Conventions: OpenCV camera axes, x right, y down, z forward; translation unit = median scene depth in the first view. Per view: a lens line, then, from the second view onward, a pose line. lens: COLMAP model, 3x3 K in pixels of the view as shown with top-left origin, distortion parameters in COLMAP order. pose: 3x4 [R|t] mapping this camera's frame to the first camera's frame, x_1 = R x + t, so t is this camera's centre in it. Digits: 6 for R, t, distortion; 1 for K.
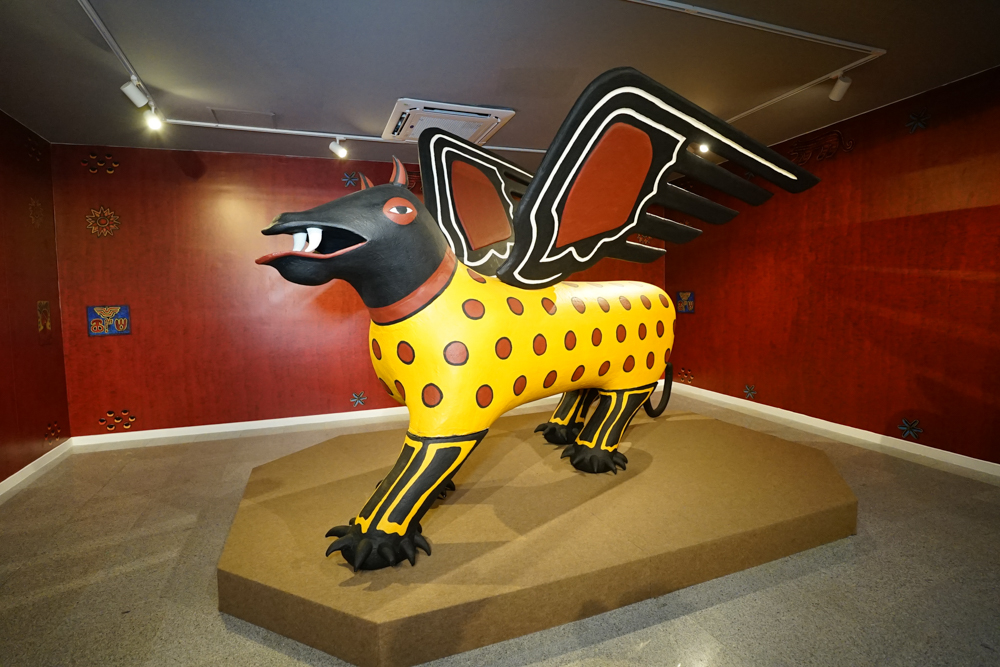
lens RADIAL K [[507.1, 0, 498.6], [0, 507.1, 325.9], [0, 0, 1]] dist [-0.041977, 0.005736]
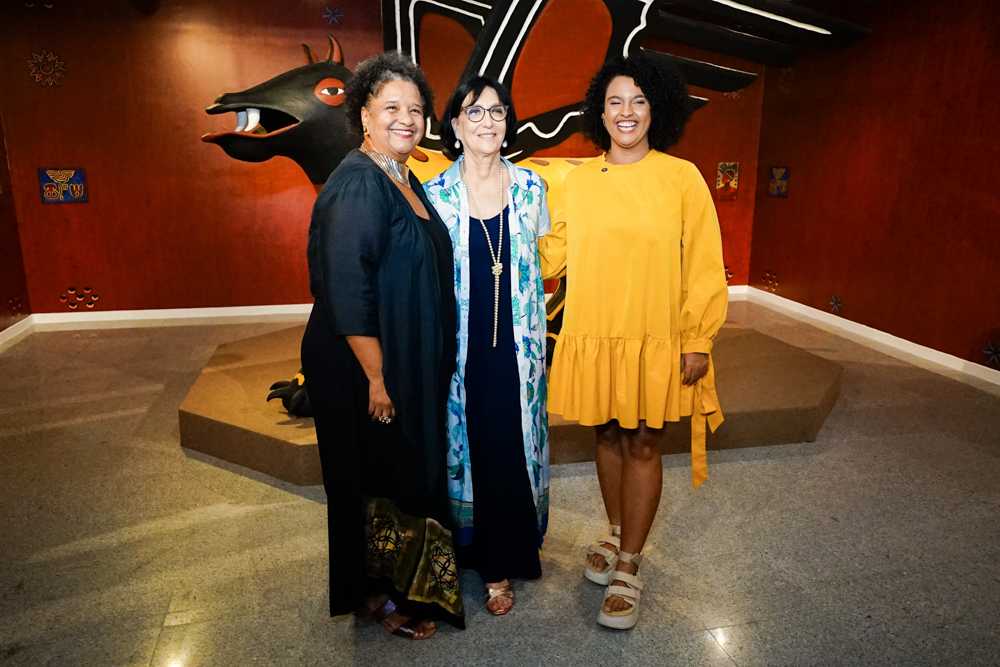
lens RADIAL K [[750.4, 0, 491.7], [0, 750.4, 335.2], [0, 0, 1]] dist [0.007540, 0.031695]
pose [[0.989453, 0.054095, -0.134373, 0.240231], [-0.030483, 0.984638, 0.171927, -0.004753], [0.141609, -0.166018, 0.975902, -0.365371]]
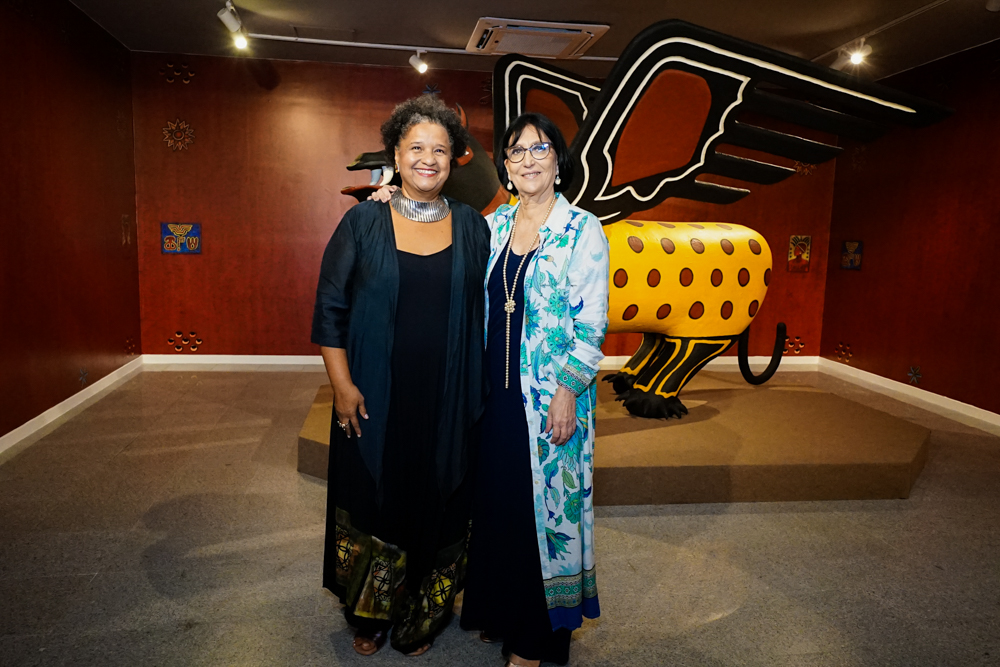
lens RADIAL K [[750.4, 0, 491.7], [0, 750.4, 328.7], [0, 0, 1]] dist [0.007540, 0.031695]
pose [[0.976140, 0.074870, -0.203824, 0.172538], [-0.061438, 0.995550, 0.071456, 0.032010], [0.208267, -0.057229, 0.976396, -0.460840]]
